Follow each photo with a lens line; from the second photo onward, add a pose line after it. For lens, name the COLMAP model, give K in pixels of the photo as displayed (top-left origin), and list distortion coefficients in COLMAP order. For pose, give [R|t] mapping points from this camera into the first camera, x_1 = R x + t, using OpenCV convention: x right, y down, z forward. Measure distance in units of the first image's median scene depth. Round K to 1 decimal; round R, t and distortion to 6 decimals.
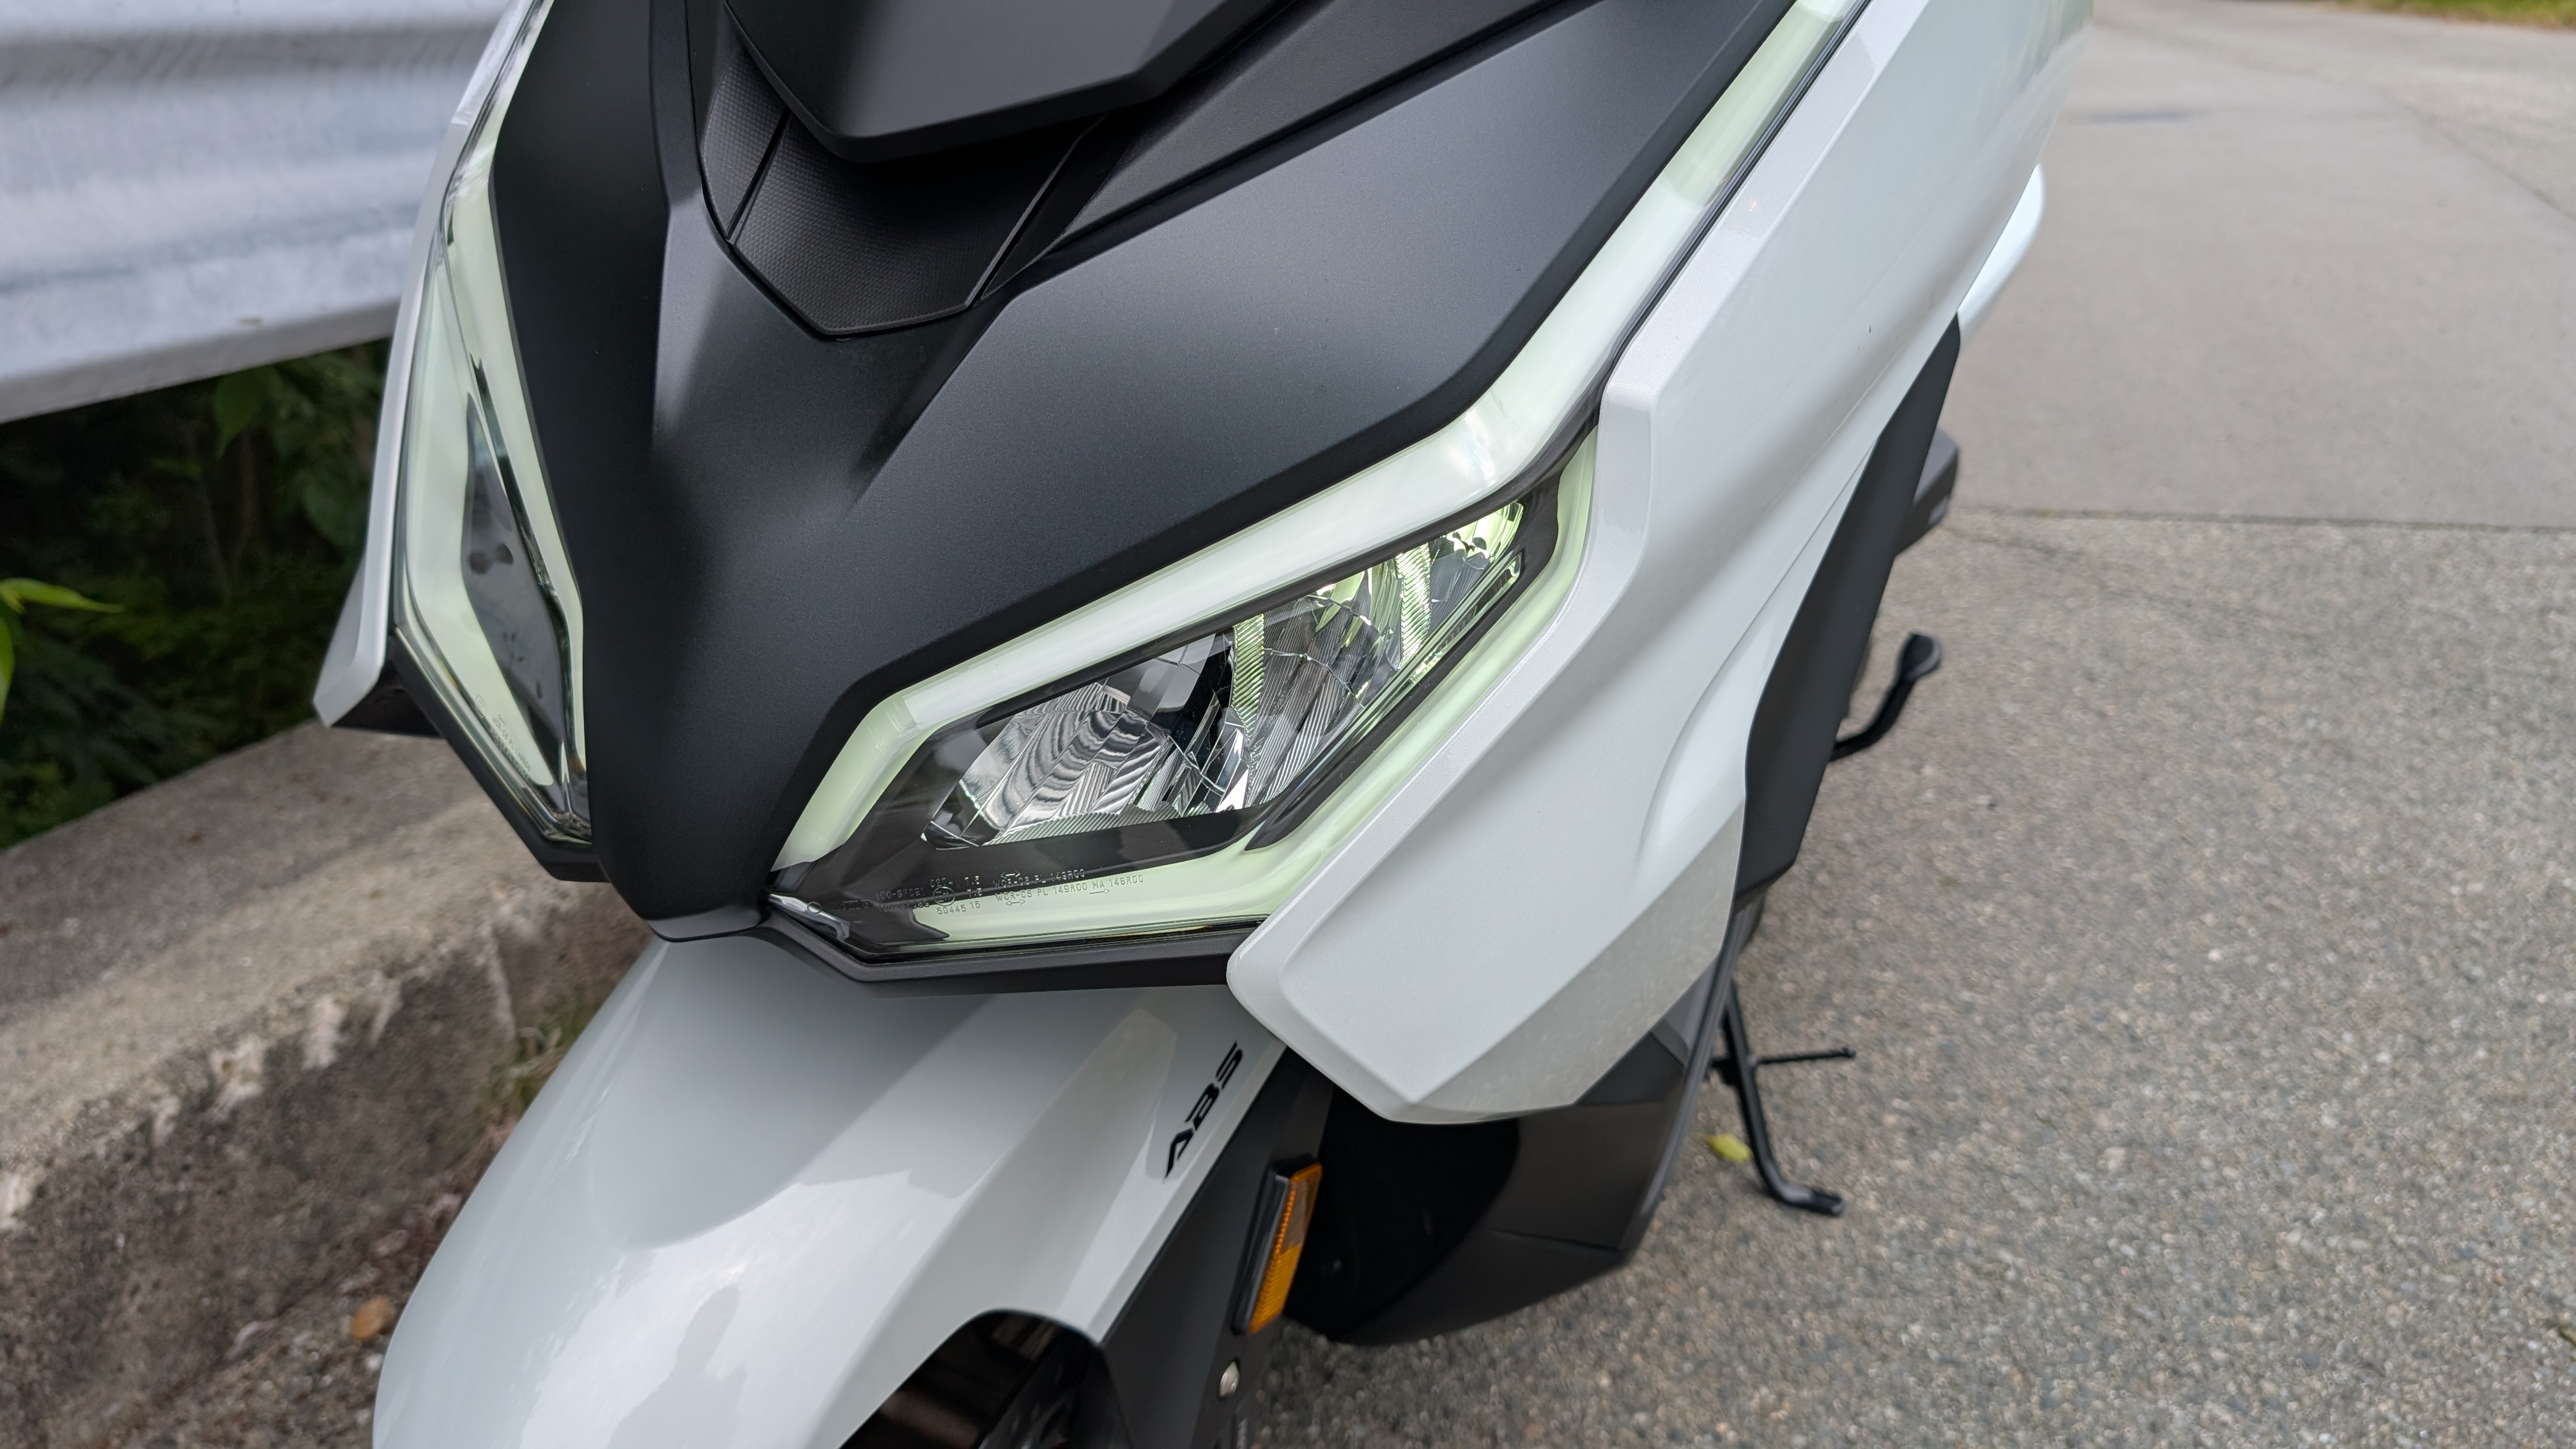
lens RADIAL K [[1690.9, 0, 1281.5], [0, 1690.9, 701.4], [0, 0, 1]] dist [-0.005999, 0.002445]
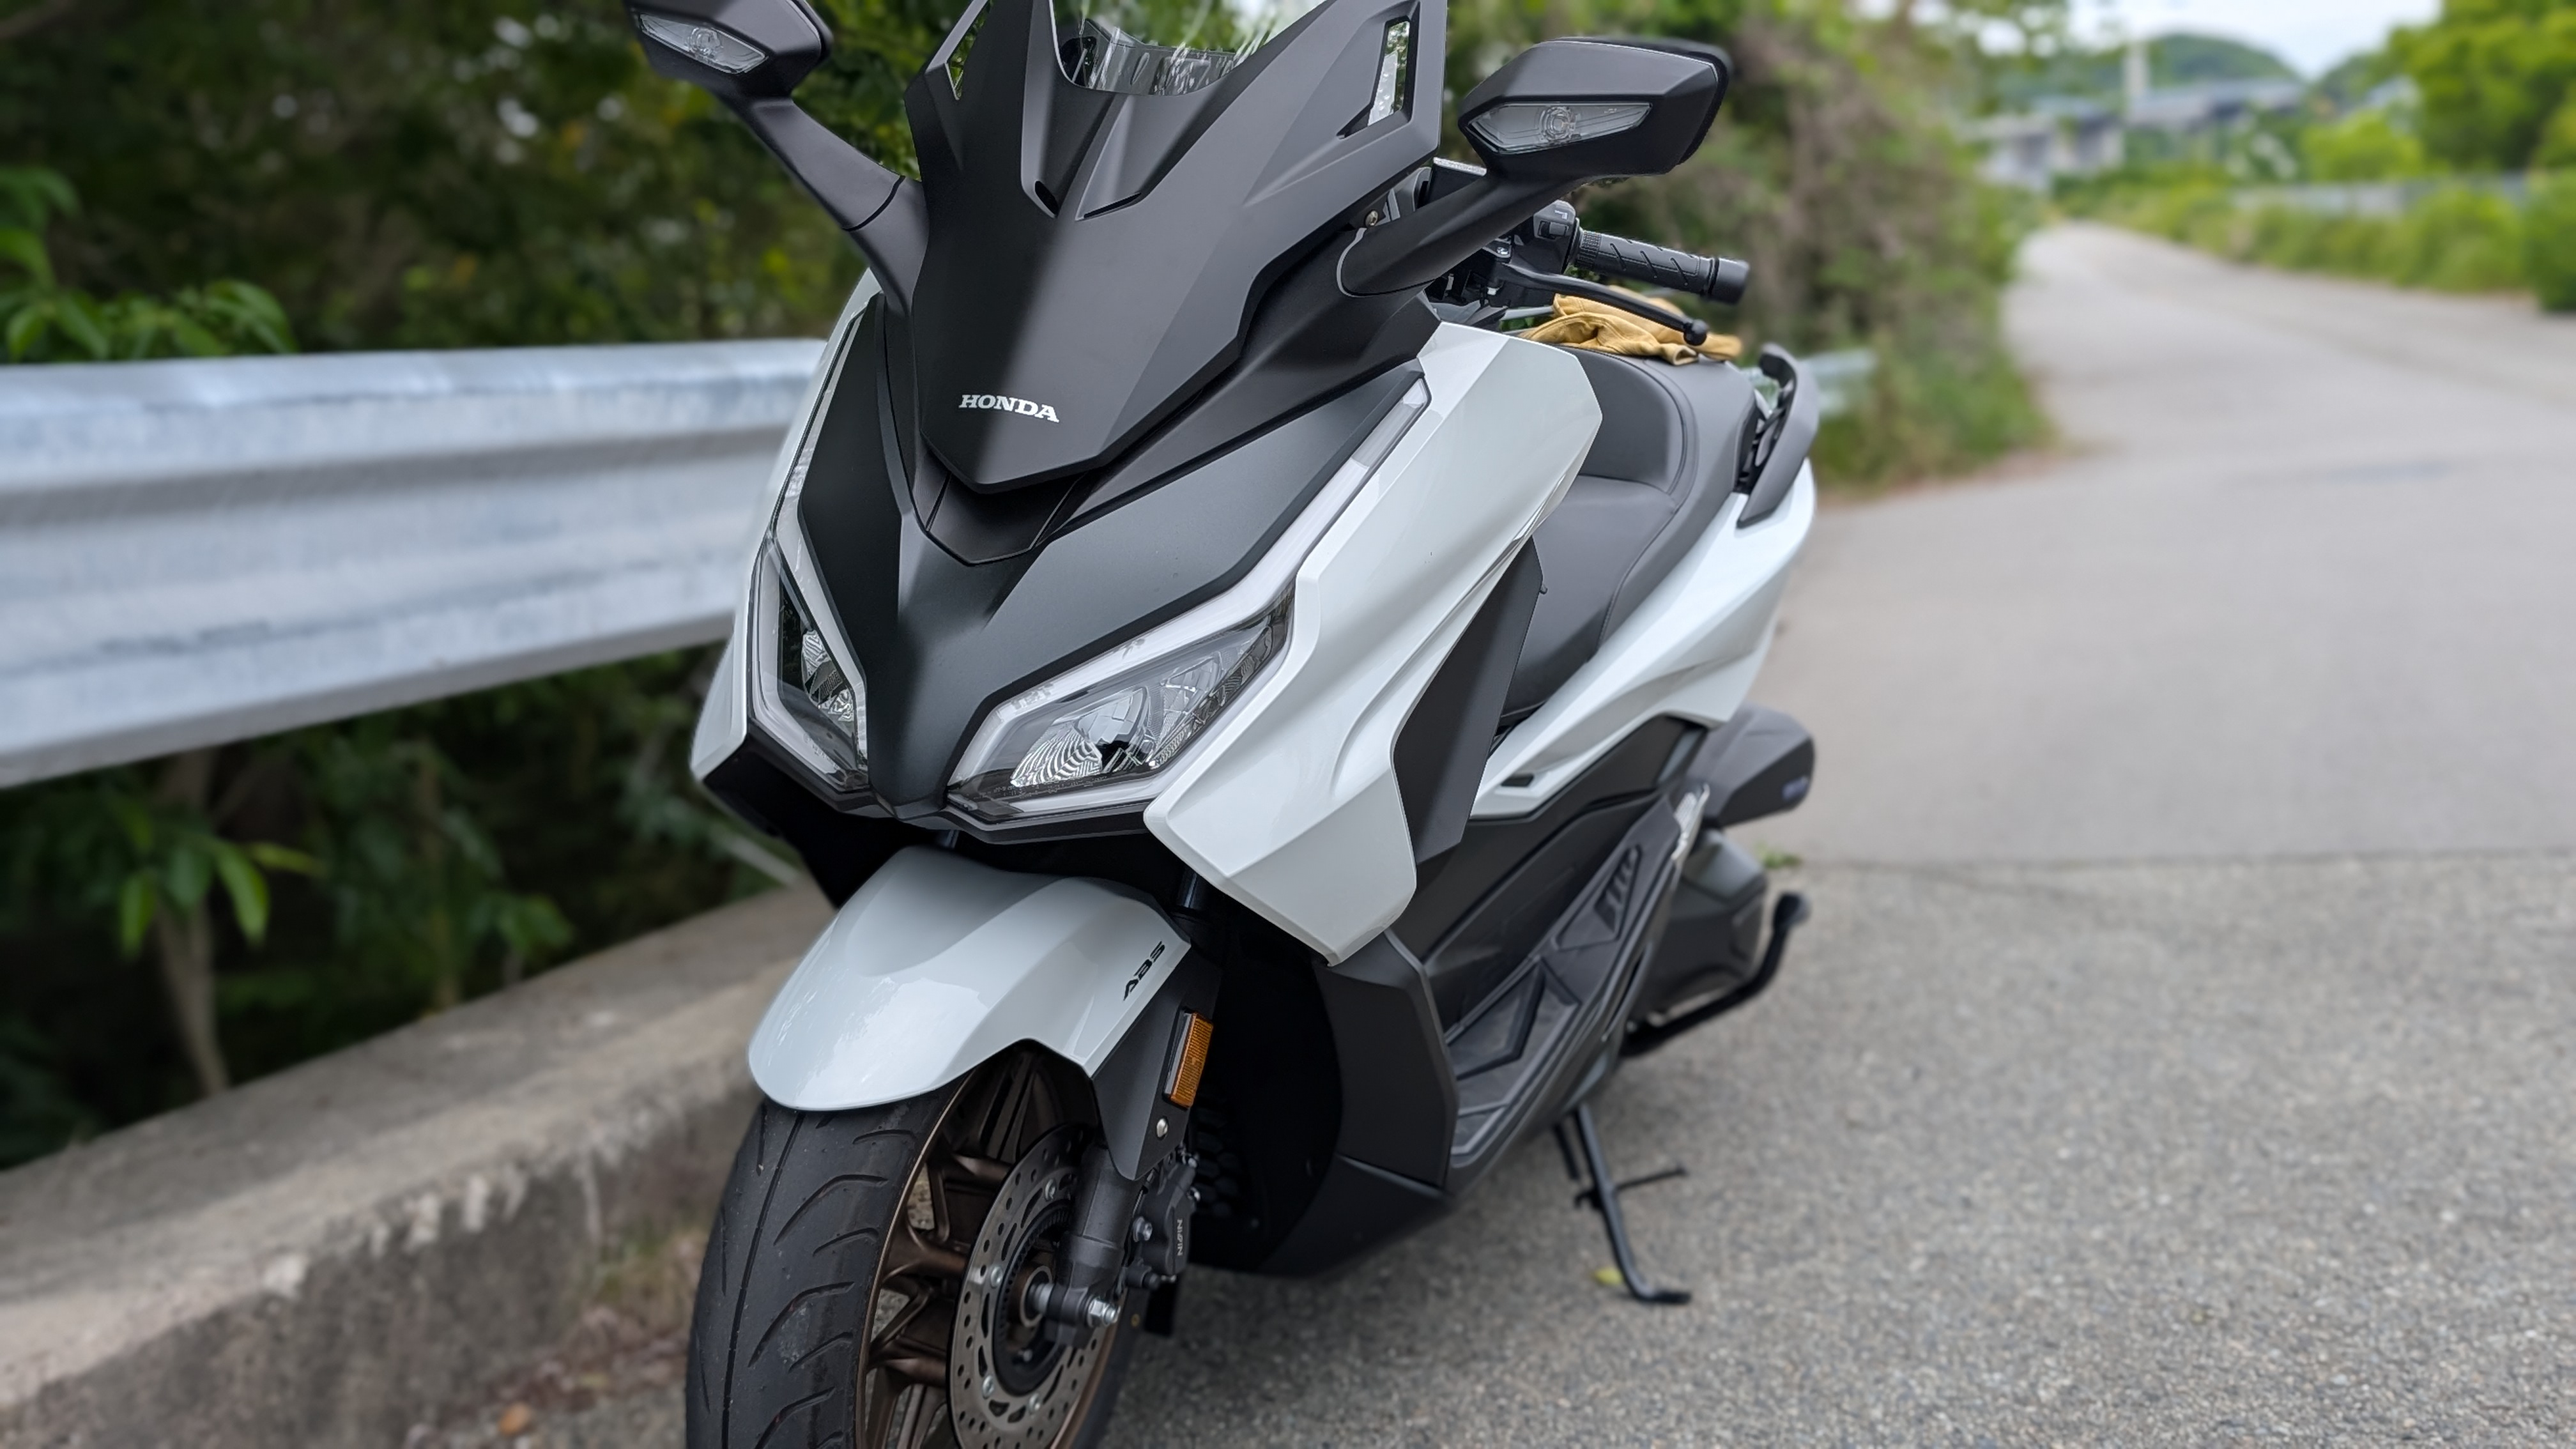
lens RADIAL K [[1737.8, 0, 1305.1], [0, 1737.8, 727.4], [0, 0, 1]] dist [-0.000055, -0.005835]
pose [[0.998936, -0.039703, 0.023461, 0.037499], [0.043597, 0.978876, -0.199755, 0.138607], [-0.015034, 0.200565, 0.979565, -0.366282]]
